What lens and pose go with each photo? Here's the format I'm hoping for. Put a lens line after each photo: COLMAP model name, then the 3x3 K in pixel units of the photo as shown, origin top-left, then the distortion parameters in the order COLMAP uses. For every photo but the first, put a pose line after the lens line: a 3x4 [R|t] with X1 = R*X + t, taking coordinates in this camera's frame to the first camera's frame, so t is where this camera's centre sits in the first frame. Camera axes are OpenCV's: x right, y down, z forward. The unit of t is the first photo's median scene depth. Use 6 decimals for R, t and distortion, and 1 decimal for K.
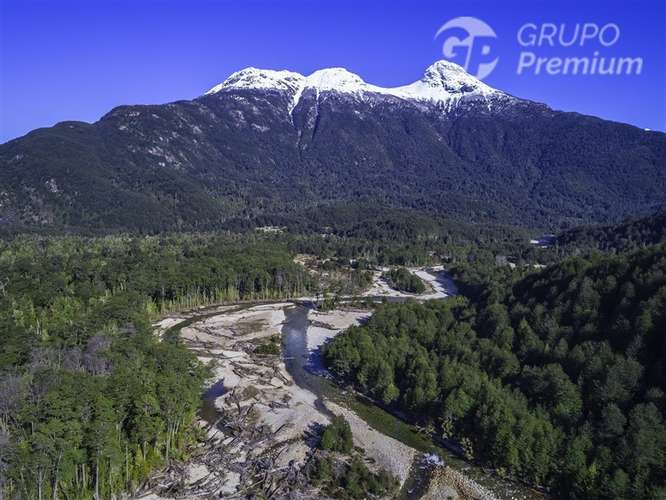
lens RADIAL K [[500.2, 0, 333.0], [0, 500.2, 250.0], [0, 0, 1]] dist [-0.025189, 0.008218]
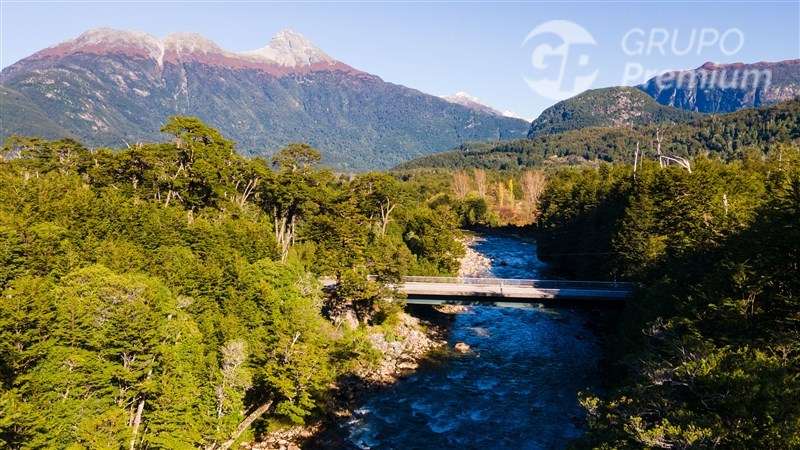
lens RADIAL K [[608.8, 0, 369.9], [0, 608.8, 224.9], [0, 0, 1]] dist [0.069258, 0.001665]
pose [[0.924775, -0.053107, 0.376791, -0.206950], [0.051541, 0.998569, 0.014243, 0.052507], [-0.377008, 0.006249, 0.926189, -0.441879]]
